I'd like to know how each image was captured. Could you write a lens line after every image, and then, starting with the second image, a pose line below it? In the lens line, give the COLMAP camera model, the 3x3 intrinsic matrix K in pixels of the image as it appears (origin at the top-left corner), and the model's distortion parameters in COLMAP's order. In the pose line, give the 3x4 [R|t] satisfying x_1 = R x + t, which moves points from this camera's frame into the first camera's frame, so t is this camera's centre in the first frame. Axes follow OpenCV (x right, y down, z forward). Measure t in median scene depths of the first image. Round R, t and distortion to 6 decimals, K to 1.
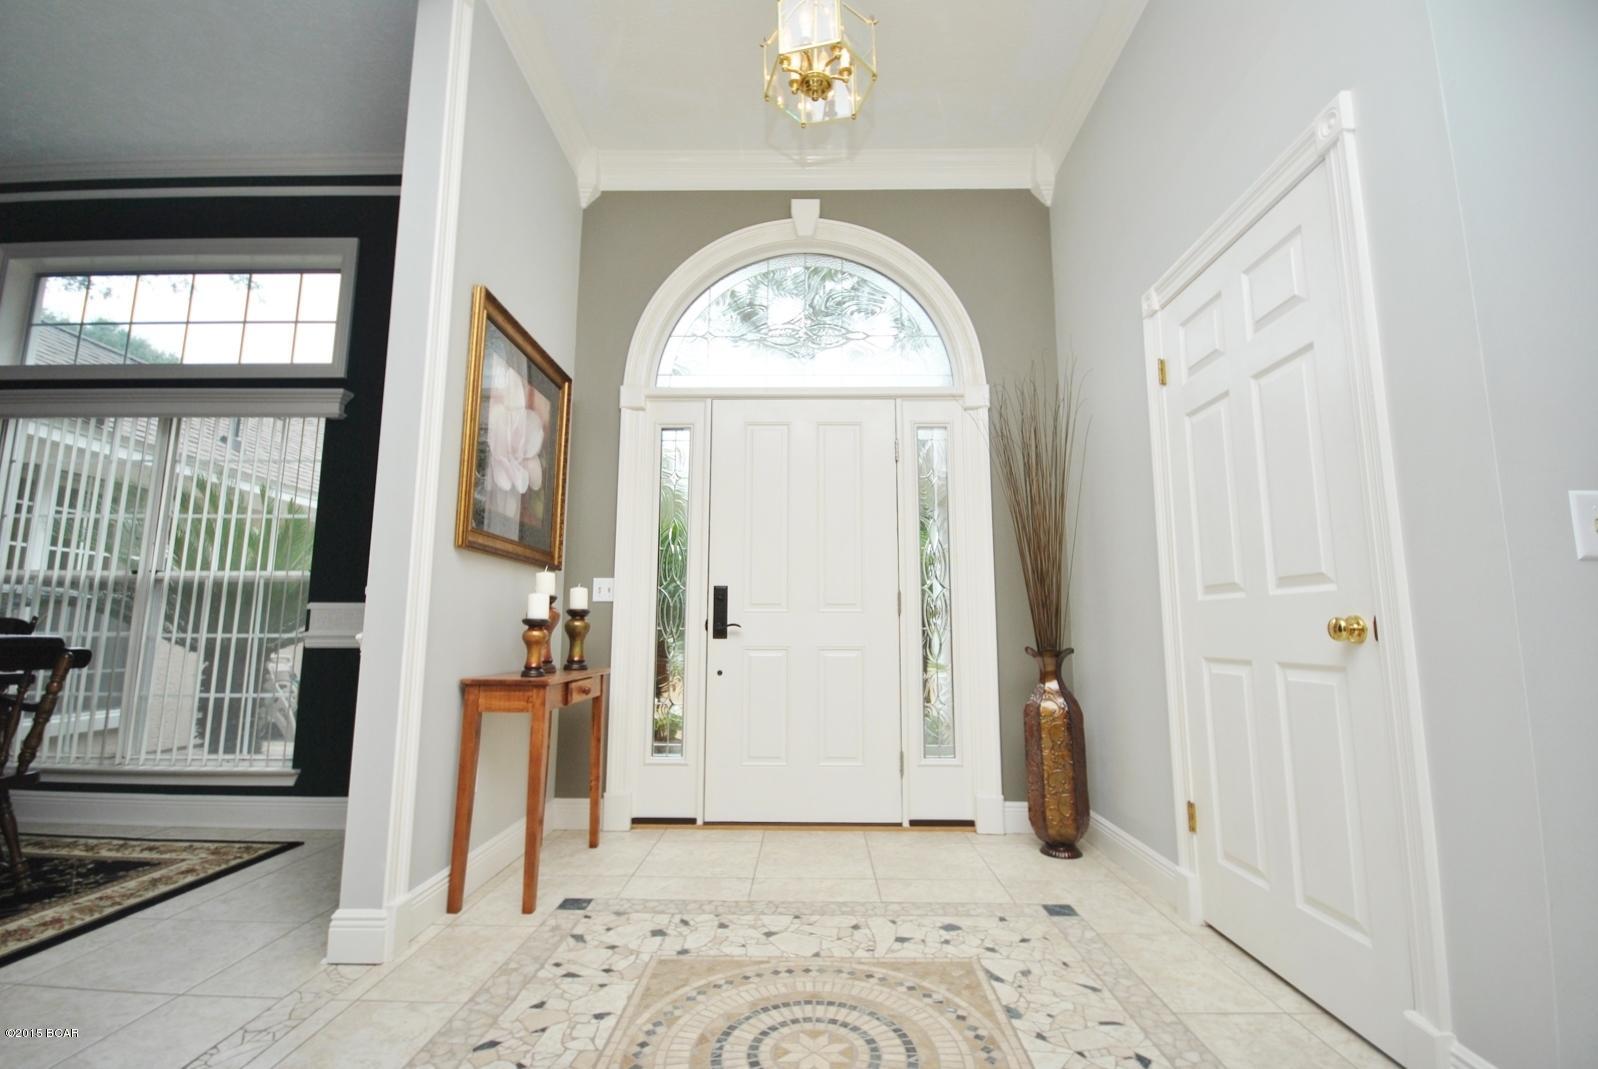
lens RADIAL K [[705.3, 0, 802.7], [0, 705.3, 533.4], [0, 0, 1]] dist [0.004583, -0.005160]
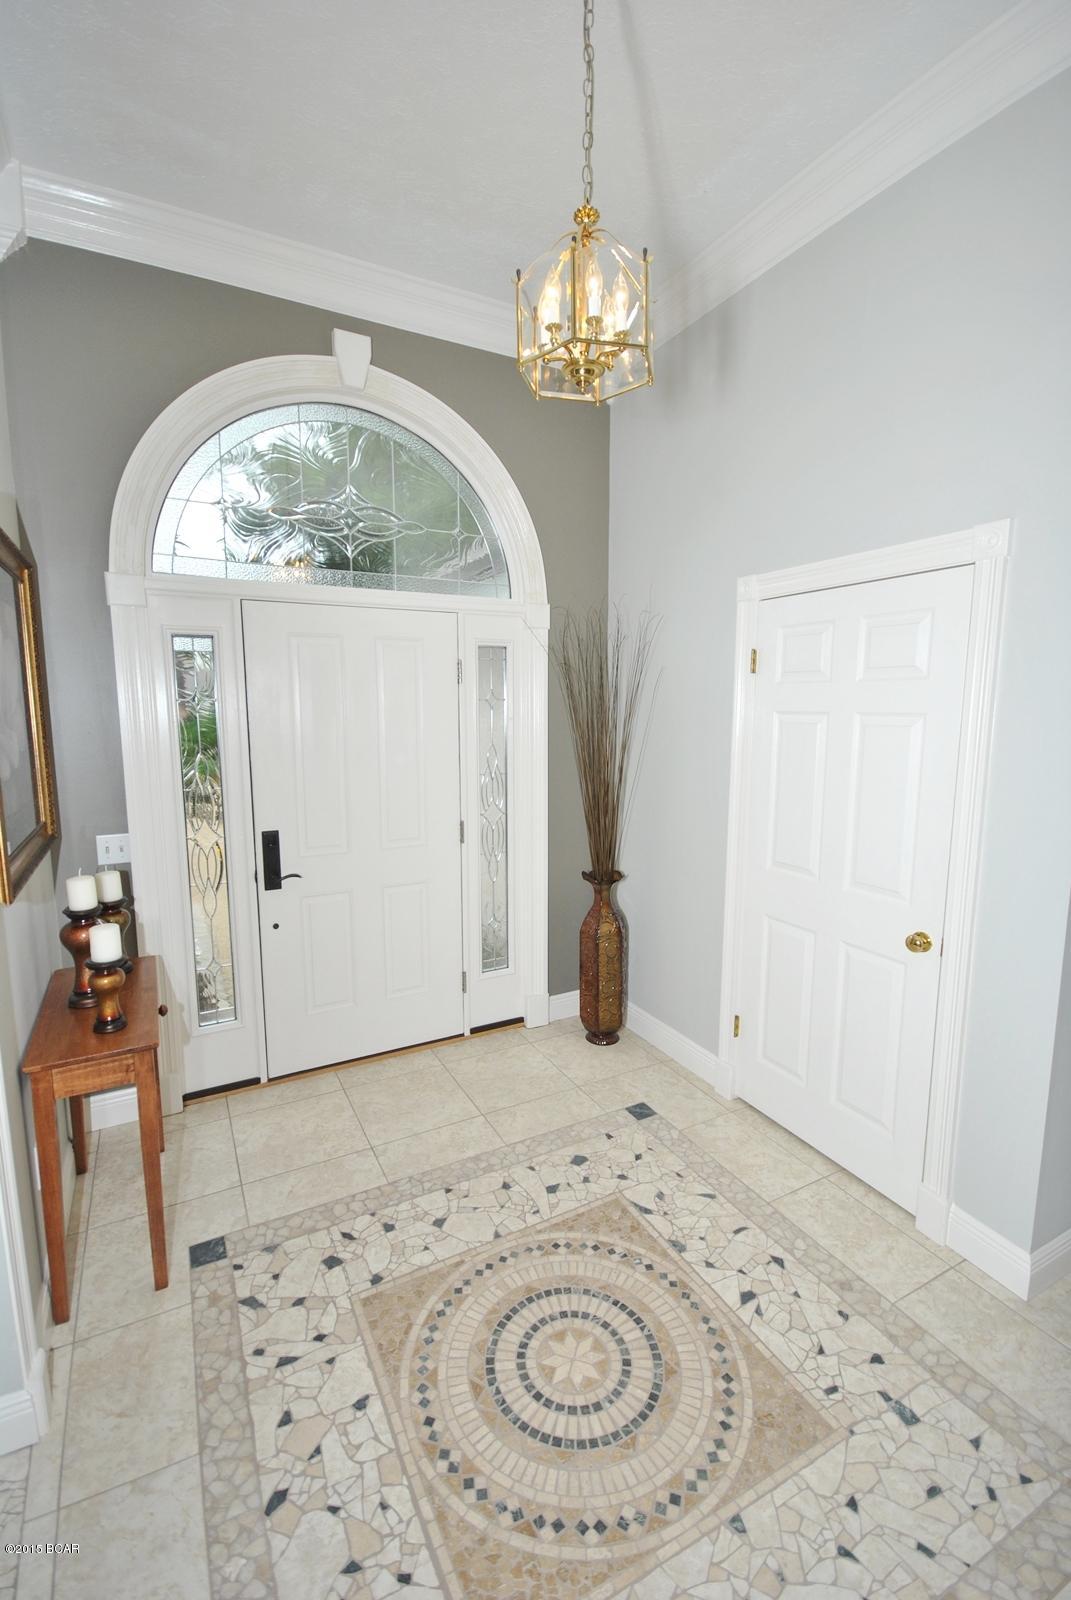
lens RADIAL K [[699.8, 0, 533.5], [0, 699.8, 803.0], [0, 0, 1]] dist [0.011517, -0.014471]
pose [[0.875235, -0.068267, 0.478855, -0.419099], [-0.066430, 0.963644, 0.258798, -0.348932], [-0.479114, -0.258319, 0.838881, 0.234706]]
